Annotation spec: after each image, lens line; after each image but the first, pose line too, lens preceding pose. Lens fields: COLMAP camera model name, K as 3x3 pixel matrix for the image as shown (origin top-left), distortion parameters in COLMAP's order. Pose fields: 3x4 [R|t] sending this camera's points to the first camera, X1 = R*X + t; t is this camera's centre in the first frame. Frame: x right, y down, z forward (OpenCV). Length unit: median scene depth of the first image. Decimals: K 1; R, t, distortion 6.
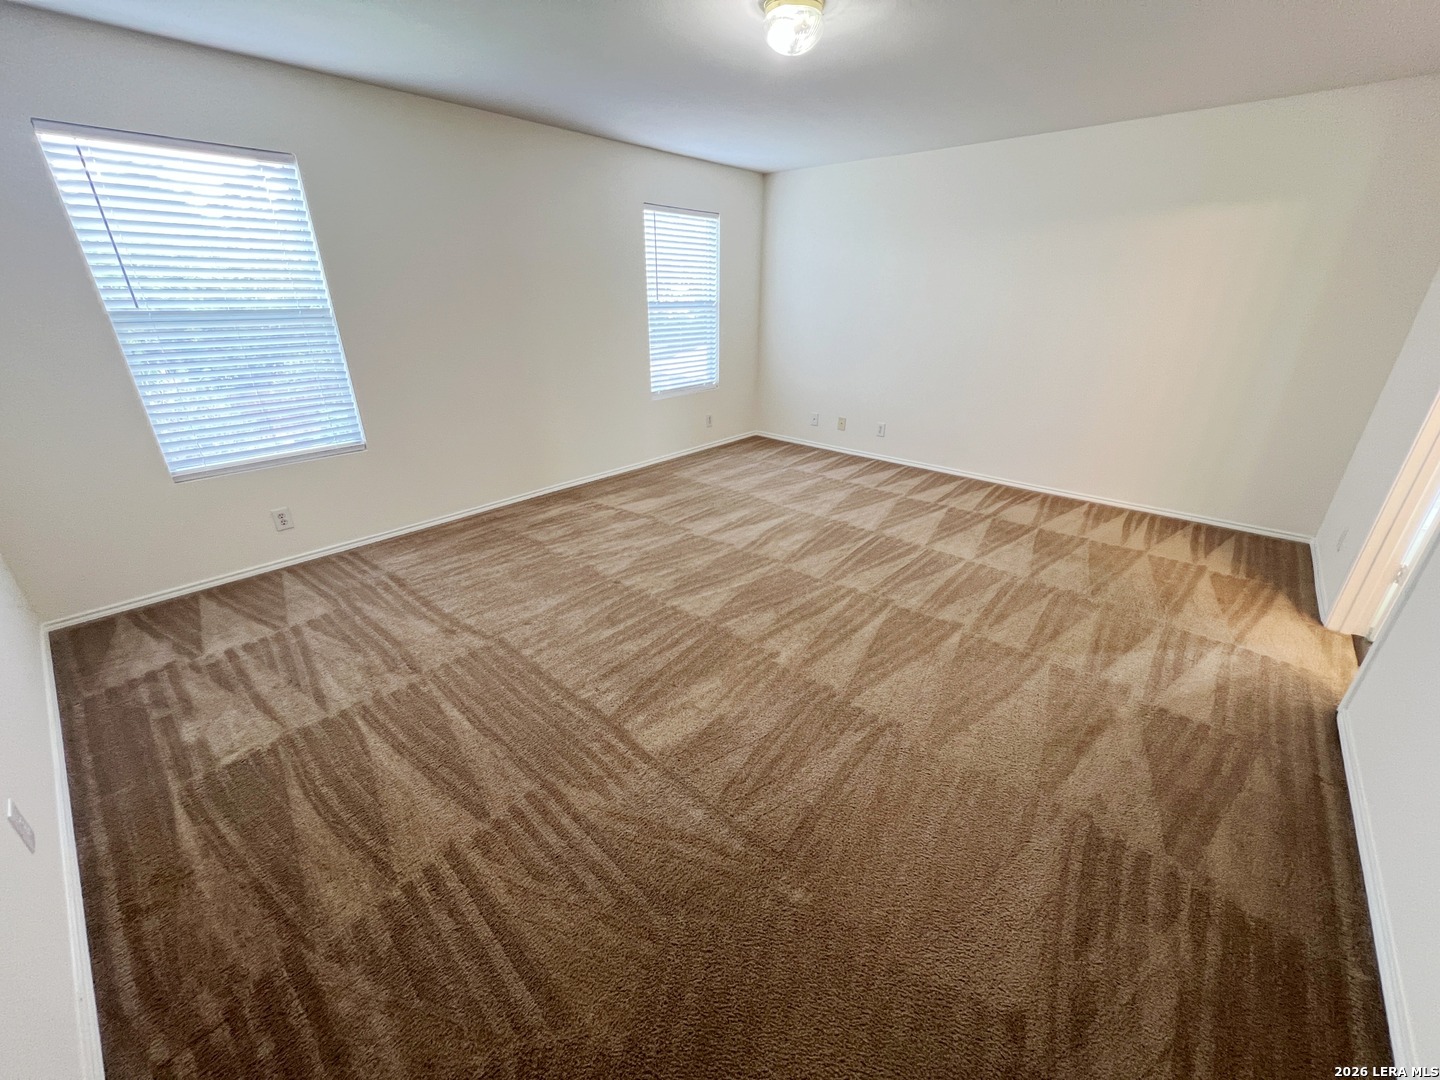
lens RADIAL K [[575.7, 0, 718.7], [0, 575.7, 538.3], [0, 0, 1]] dist [-0.002533, 0.001064]
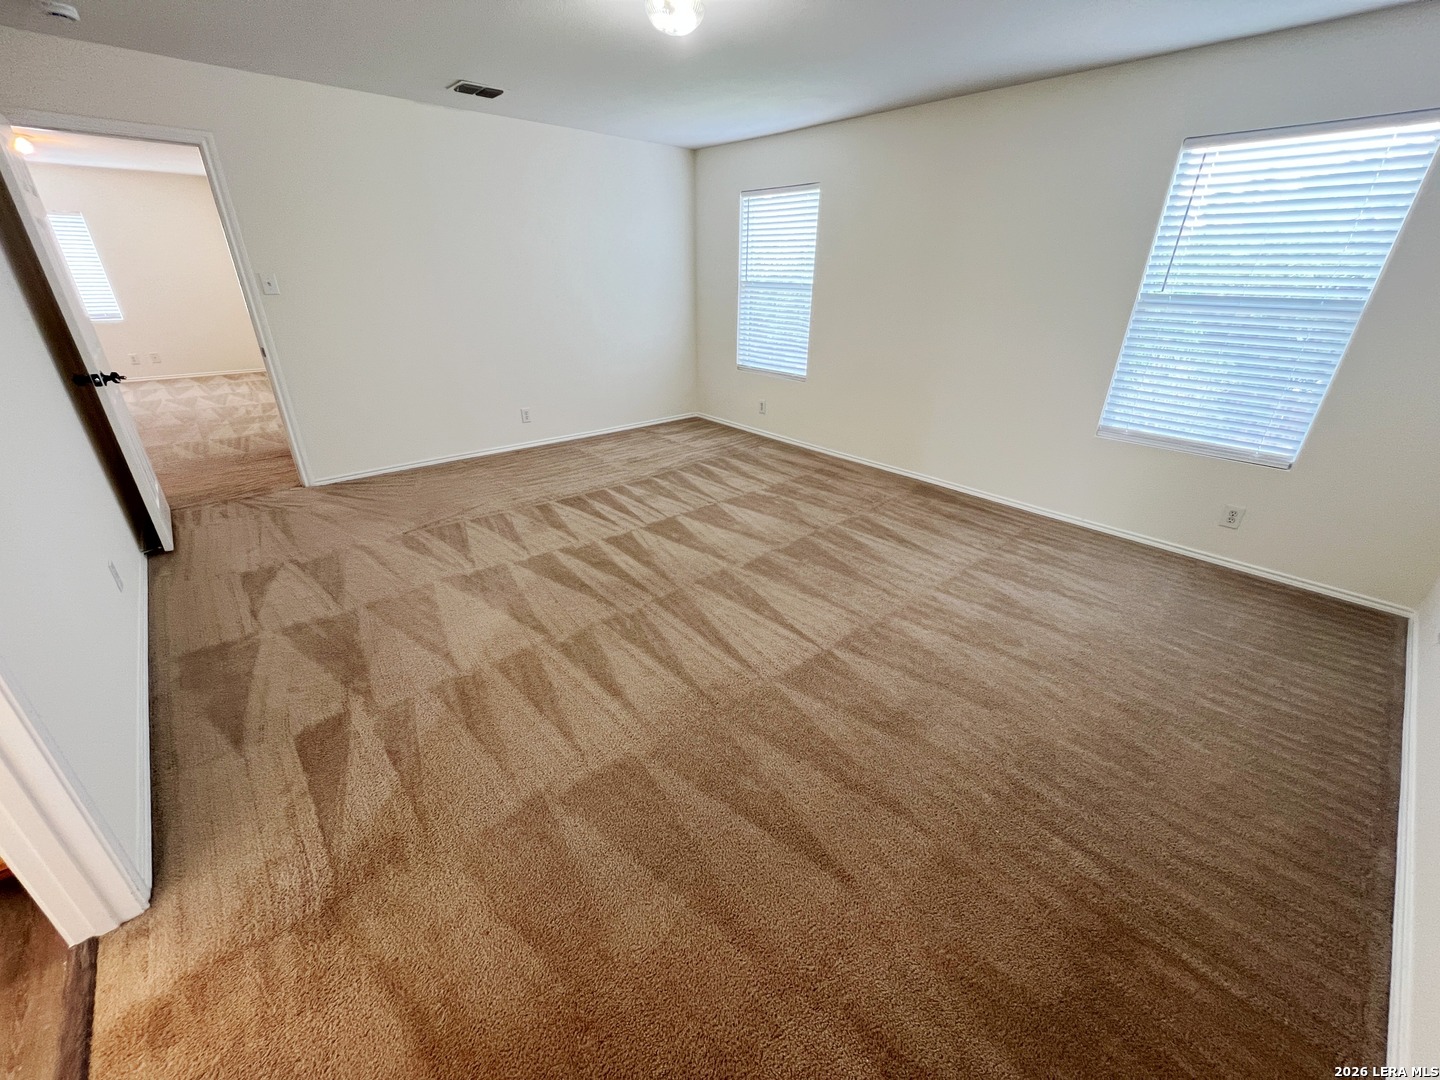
lens RADIAL K [[584.5, 0, 770.1], [0, 584.5, 531.4], [0, 0, 1]] dist [-0.000597, 0.000120]
pose [[-0.085351, 0.405067, -0.910295, 1.013353], [-0.406663, 0.819902, 0.402972, -0.458067], [0.909583, 0.404577, 0.094746, 1.060303]]
